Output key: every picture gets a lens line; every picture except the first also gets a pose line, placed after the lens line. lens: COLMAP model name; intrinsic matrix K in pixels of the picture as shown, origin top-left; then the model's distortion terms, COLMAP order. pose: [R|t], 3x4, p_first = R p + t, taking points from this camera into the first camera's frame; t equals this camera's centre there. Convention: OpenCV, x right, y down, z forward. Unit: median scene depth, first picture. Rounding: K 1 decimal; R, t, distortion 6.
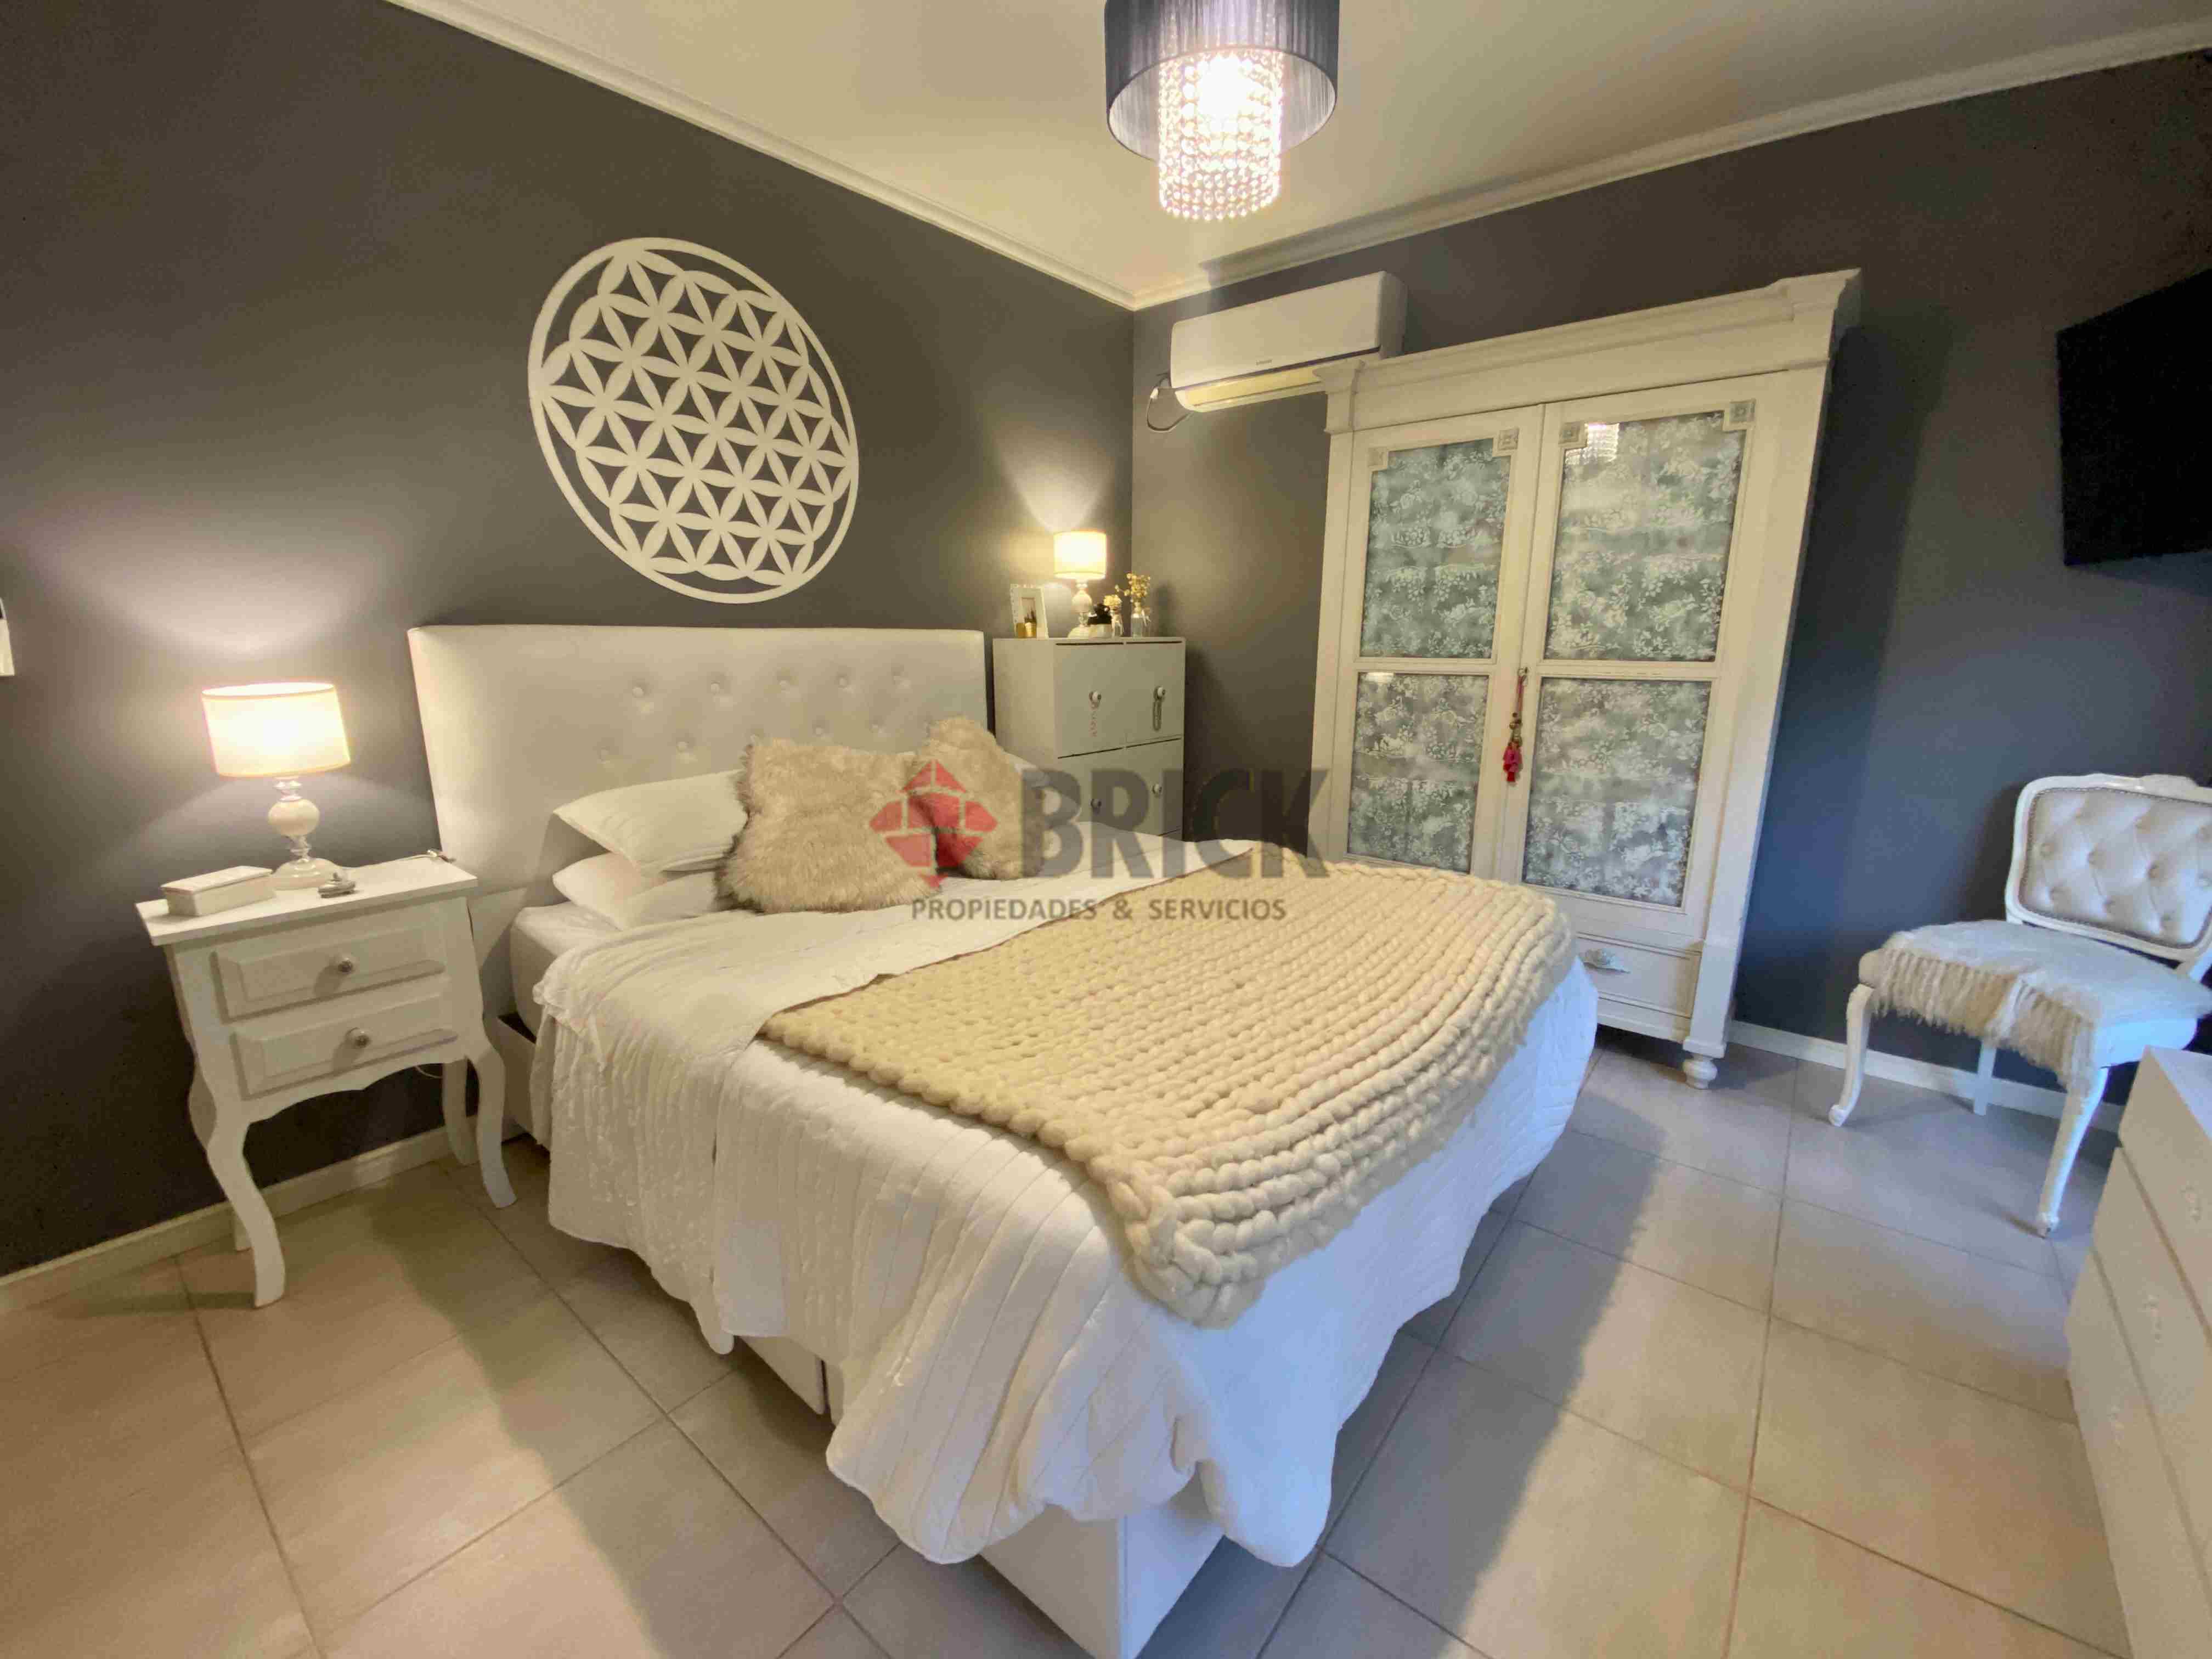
lens RADIAL K [[886.6, 0, 1096.6], [0, 886.6, 841.4], [0, 0, 1]] dist [0.007242, -0.014714]
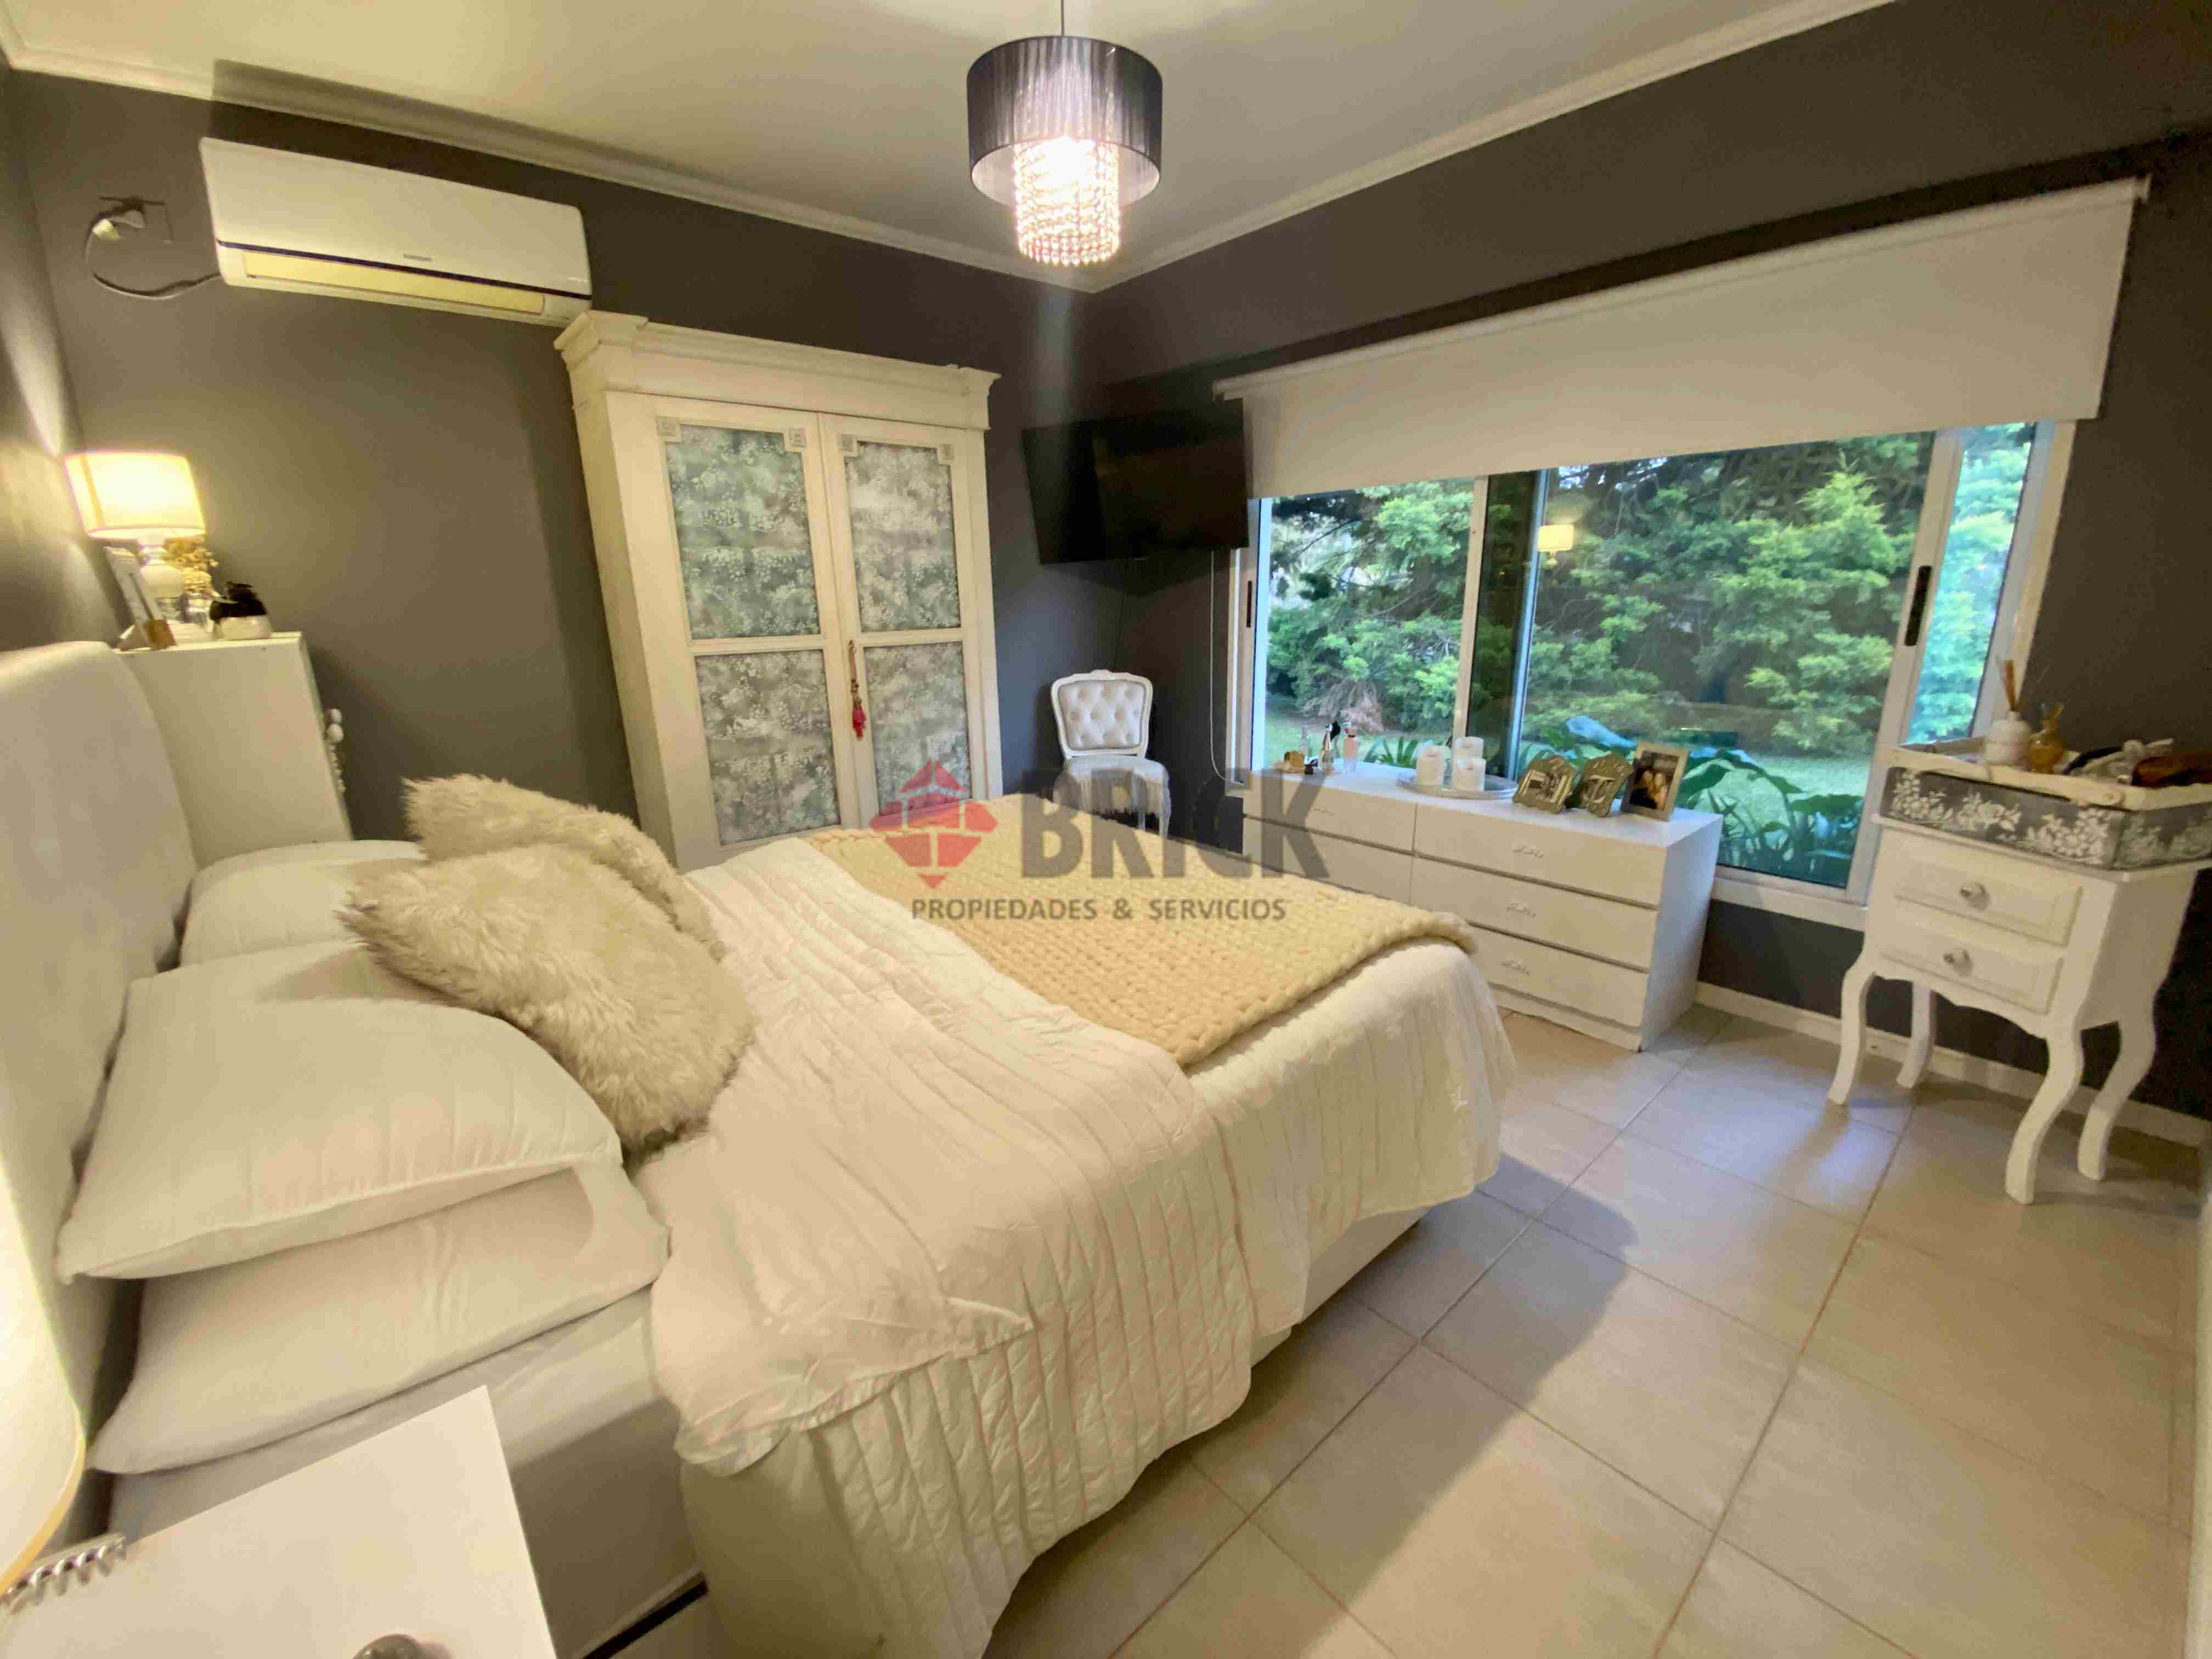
lens RADIAL K [[886.6, 0, 1117.2], [0, 886.6, 841.2], [0, 0, 1]] dist [0.007242, -0.014714]
pose [[0.181247, -0.271409, 0.945244, -0.632040], [0.239732, 0.944362, 0.225188, -0.121418], [-0.953770, 0.185791, 0.236228, 0.422944]]
